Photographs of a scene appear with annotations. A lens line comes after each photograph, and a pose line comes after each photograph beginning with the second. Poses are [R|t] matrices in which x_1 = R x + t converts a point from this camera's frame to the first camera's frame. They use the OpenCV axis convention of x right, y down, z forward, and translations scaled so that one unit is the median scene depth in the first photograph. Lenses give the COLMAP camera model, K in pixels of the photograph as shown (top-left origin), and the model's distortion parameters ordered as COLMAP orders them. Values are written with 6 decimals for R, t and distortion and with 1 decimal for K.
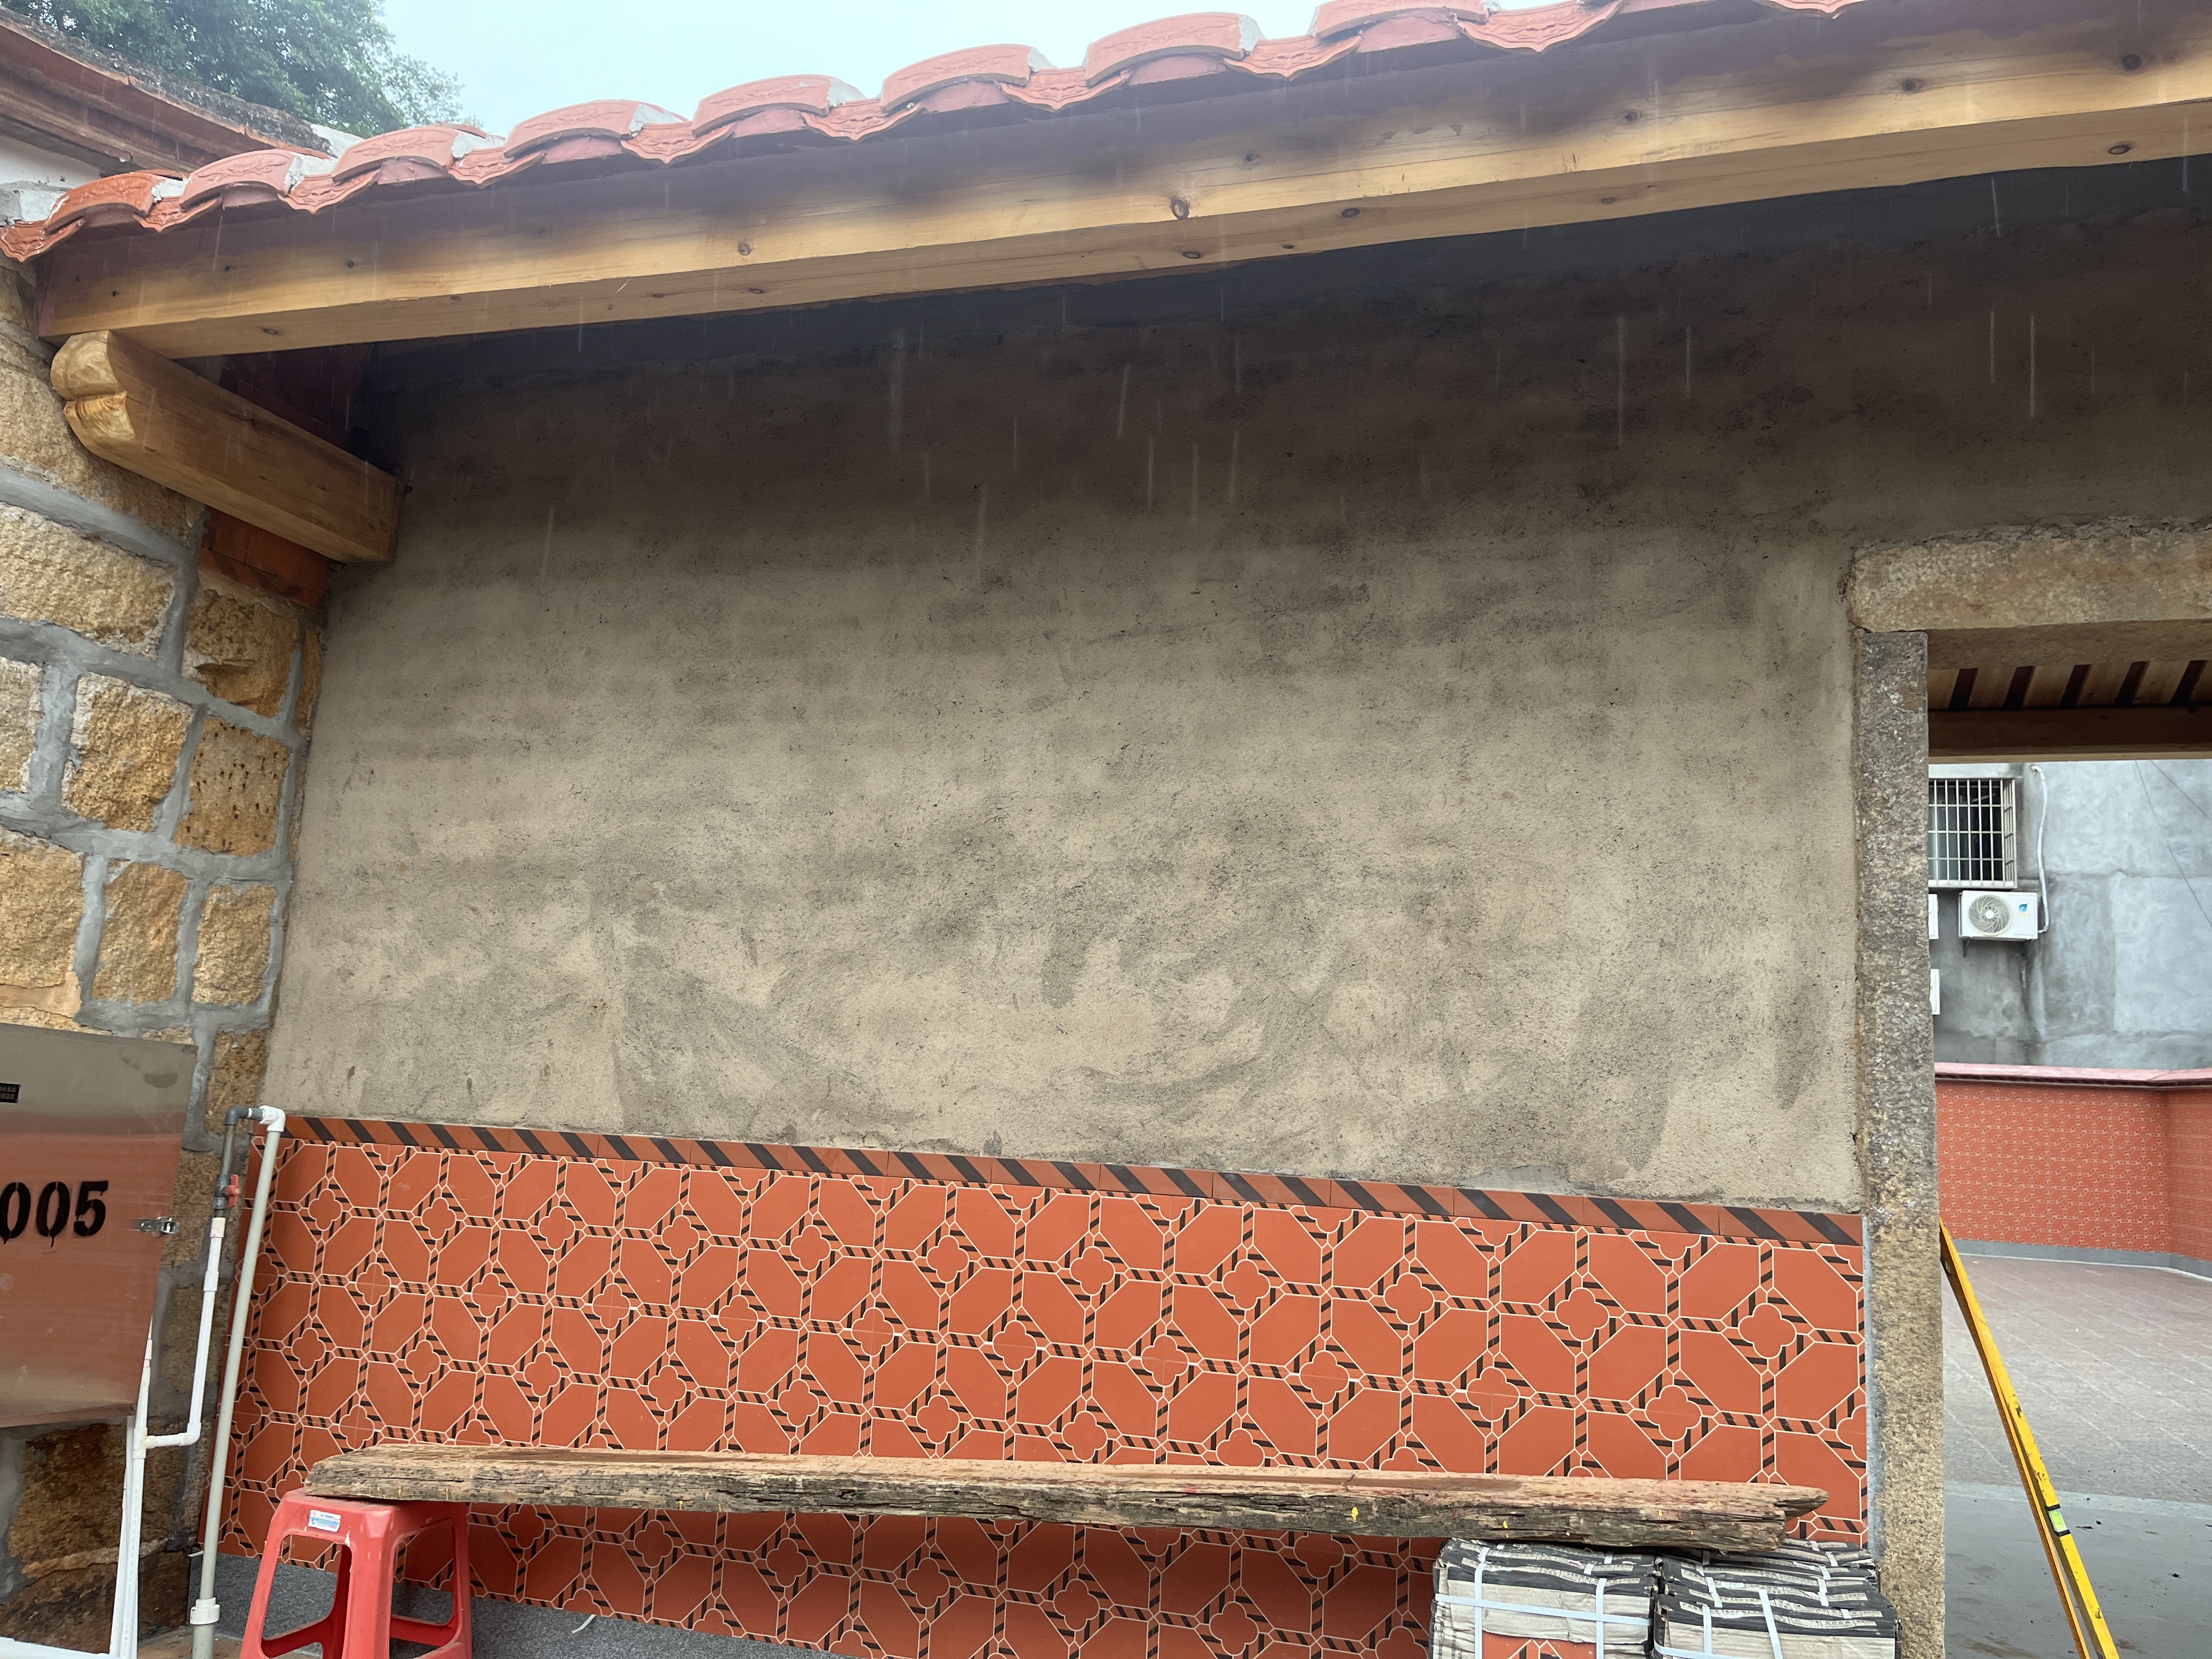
lens RADIAL K [[1693.0, 0, 1110.8], [0, 1693.0, 833.9], [0, 0, 1]] dist [0.064433, -0.094289]
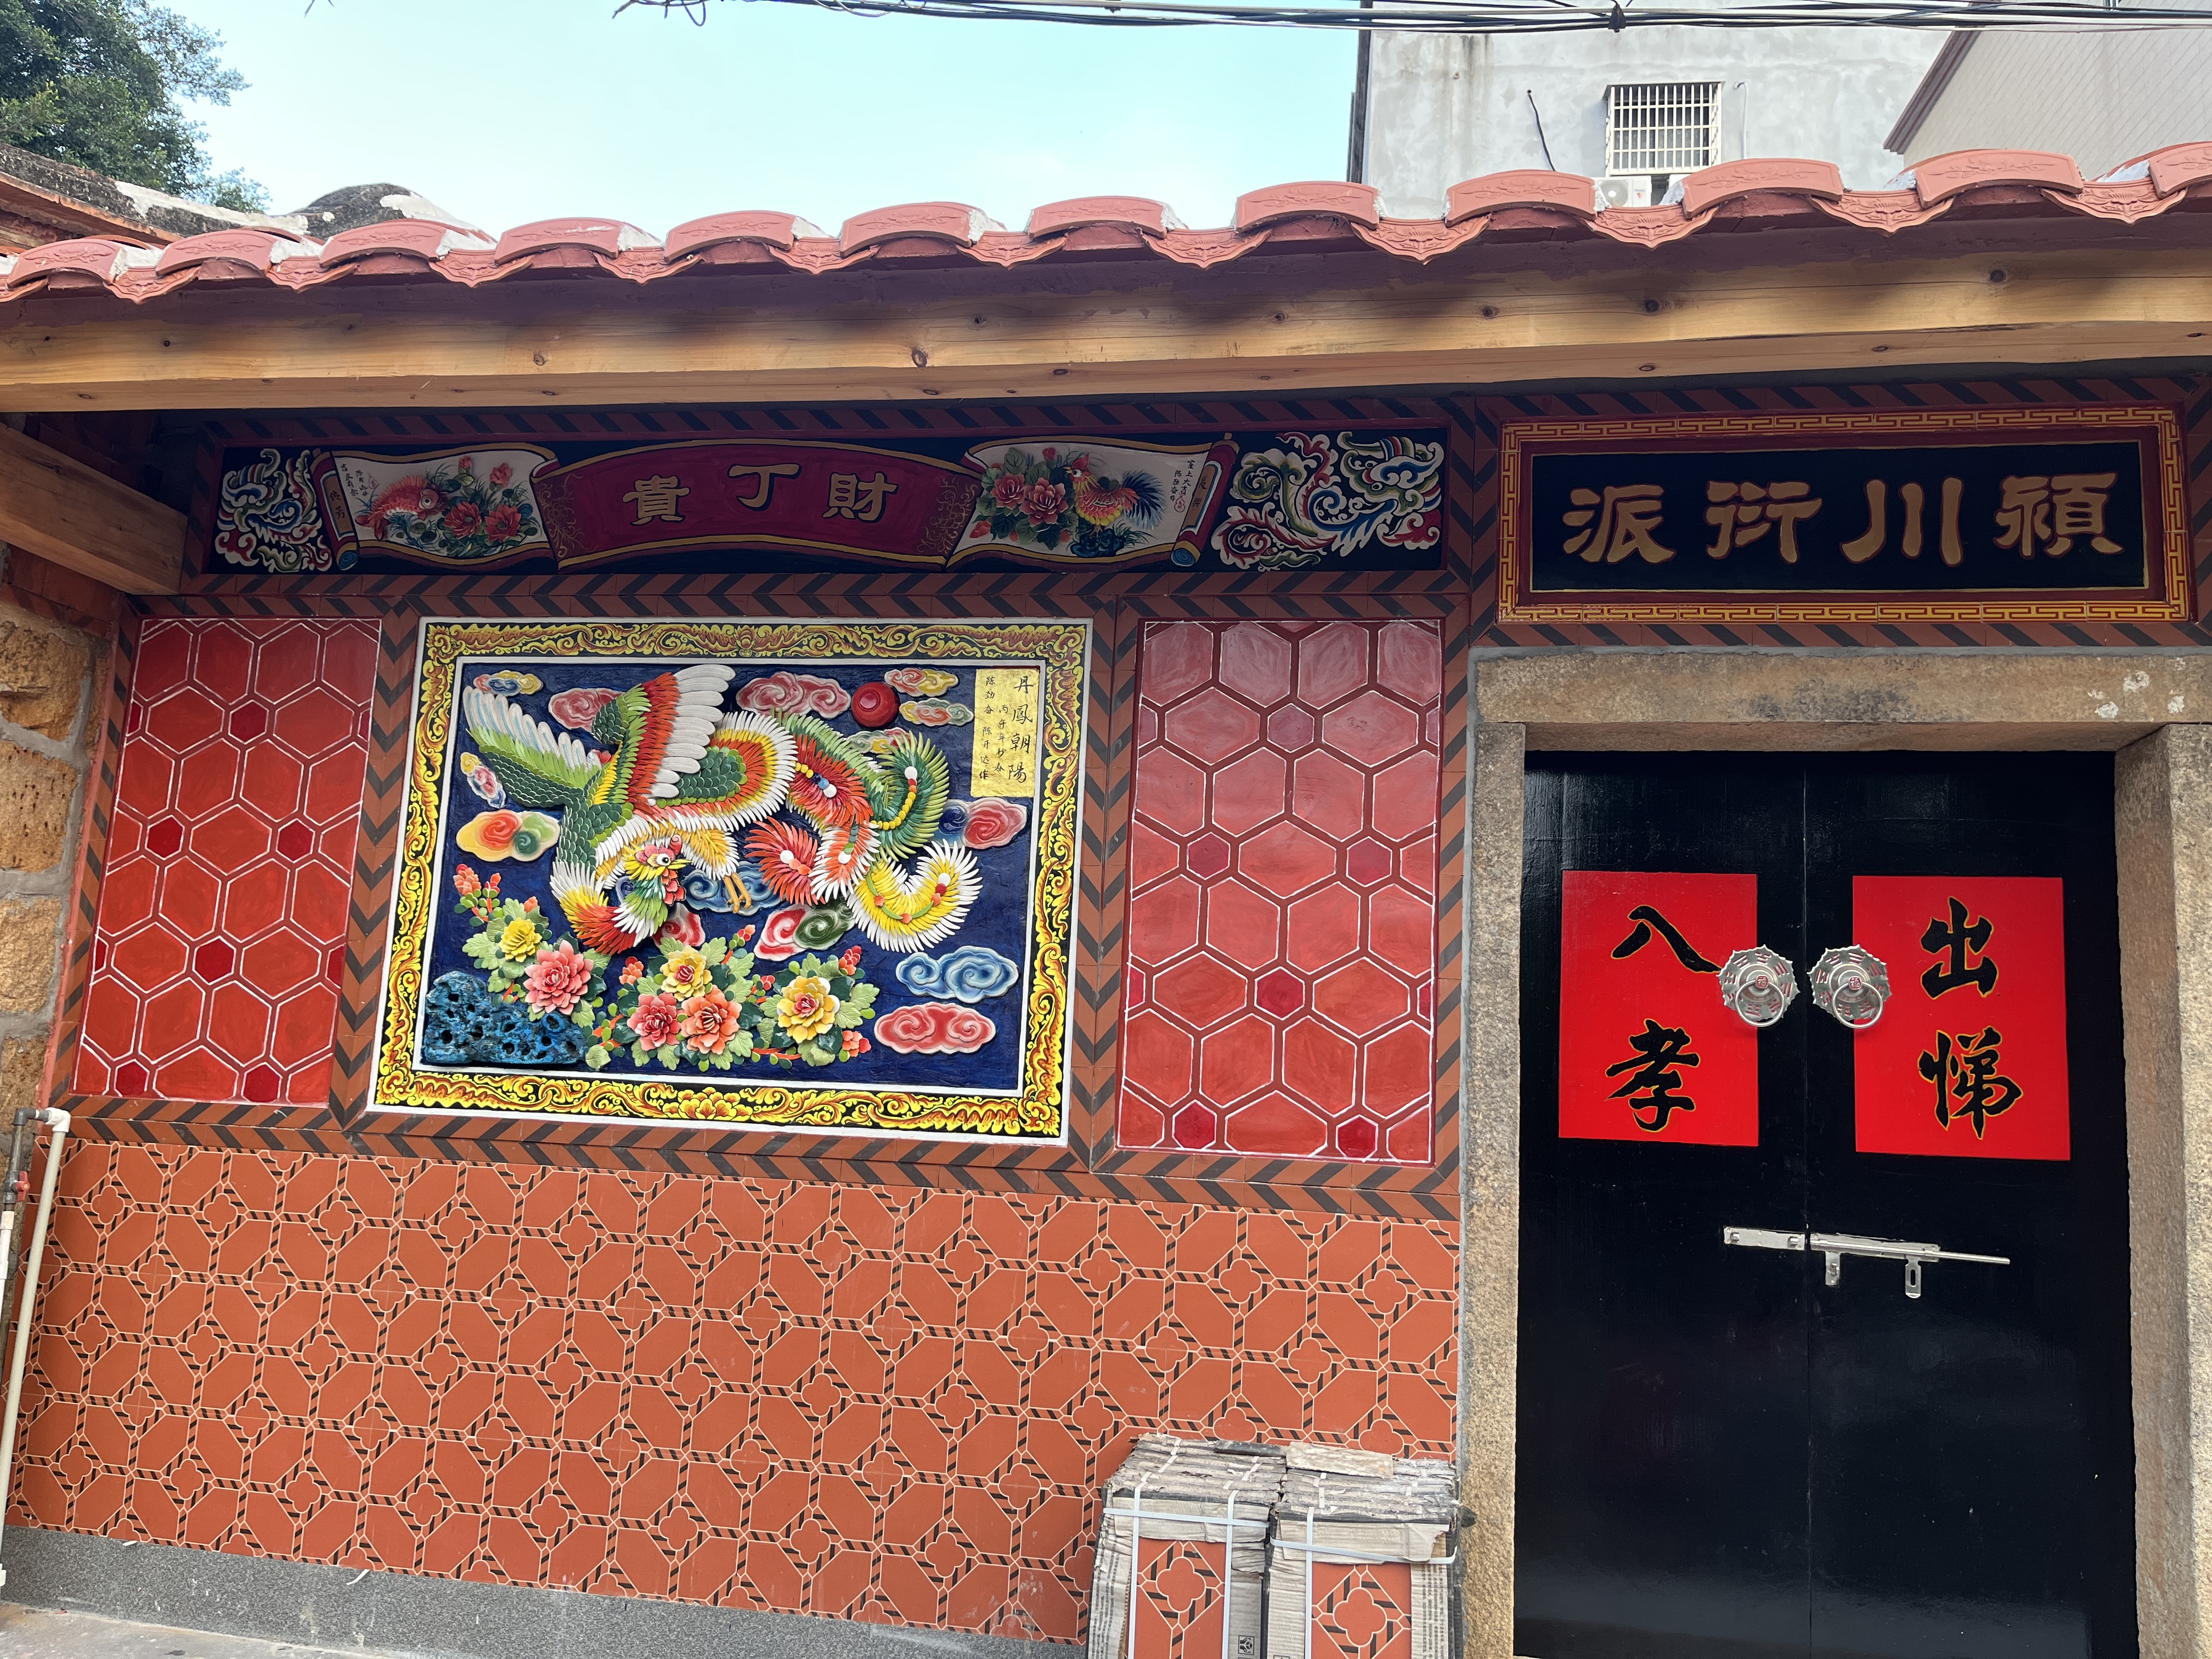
lens RADIAL K [[1693.0, 0, 1114.8], [0, 1693.0, 832.2], [0, 0, 1]] dist [0.064433, -0.094289]
pose [[0.991368, 0.021489, 0.129337, 0.023085], [-0.021411, 0.999769, -0.001999, -0.027550], [-0.129350, -0.000787, 0.991599, -0.159953]]
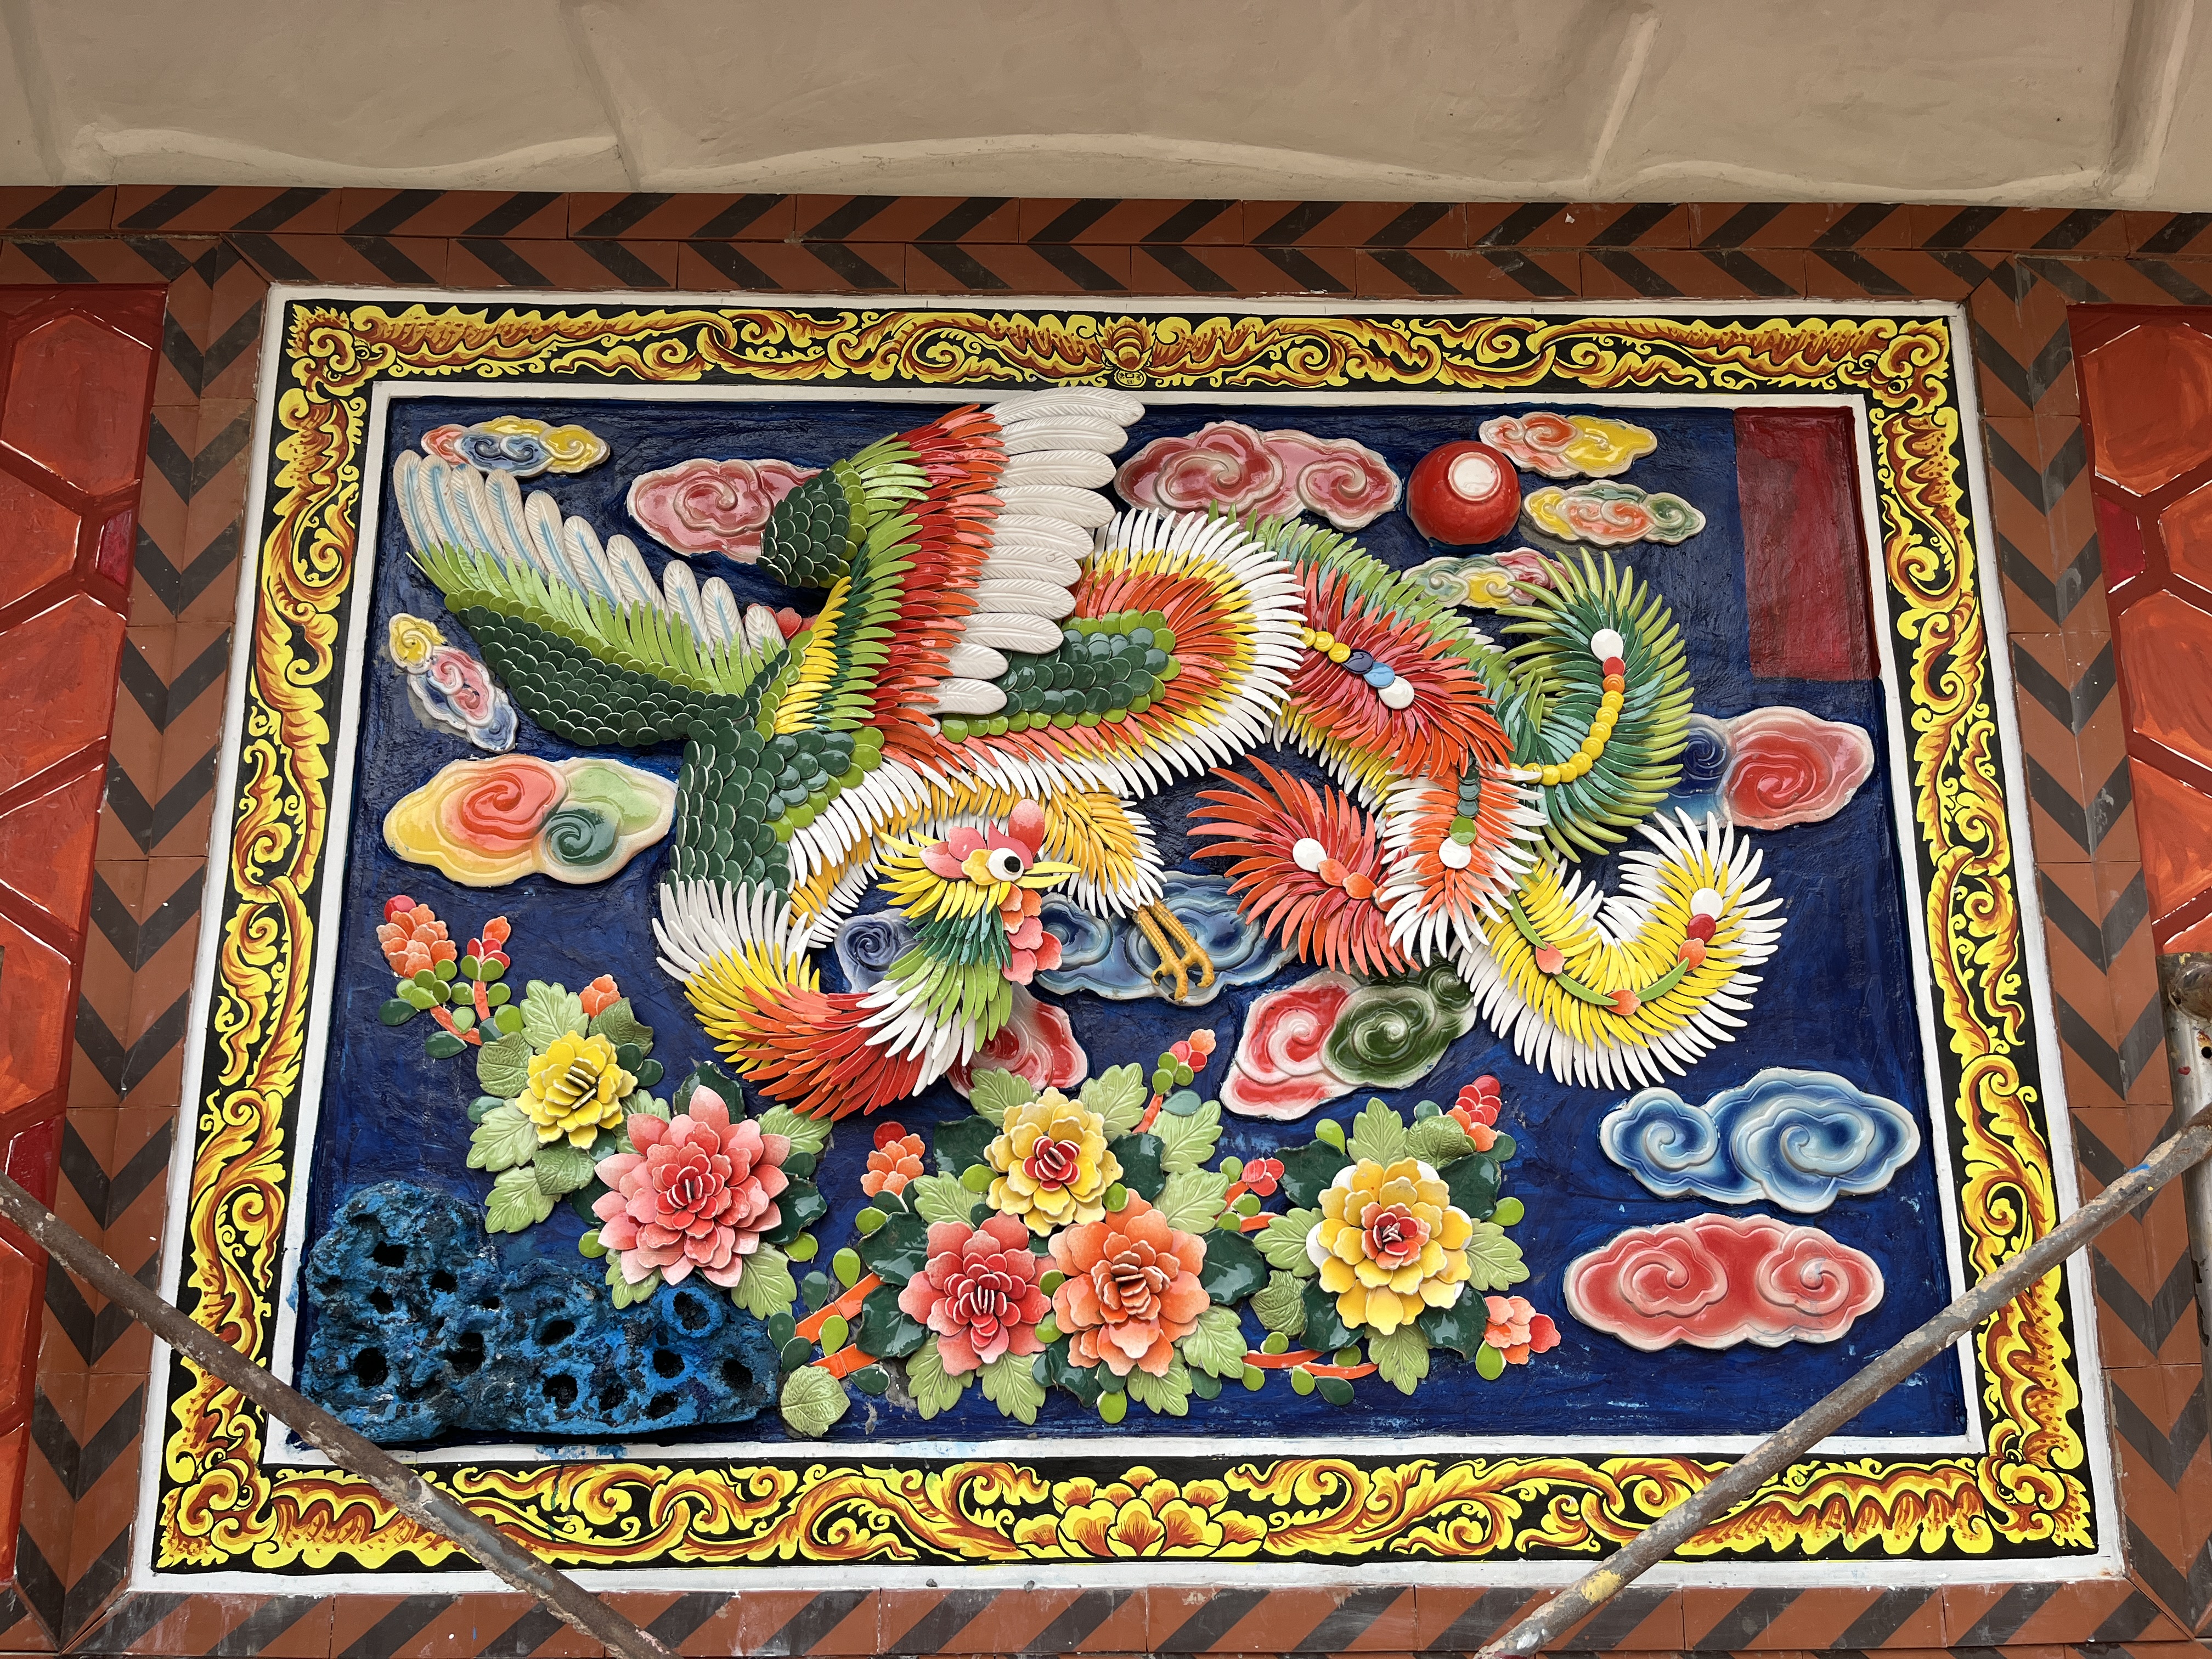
lens RADIAL K [[1693.0, 0, 1117.4], [0, 1693.0, 831.4], [0, 0, 1]] dist [0.064433, -0.094289]
pose [[0.945585, 0.023845, 0.324499, -0.246187], [-0.001570, 0.997634, -0.068734, 0.016999], [-0.325370, 0.064484, 0.943385, 0.598795]]
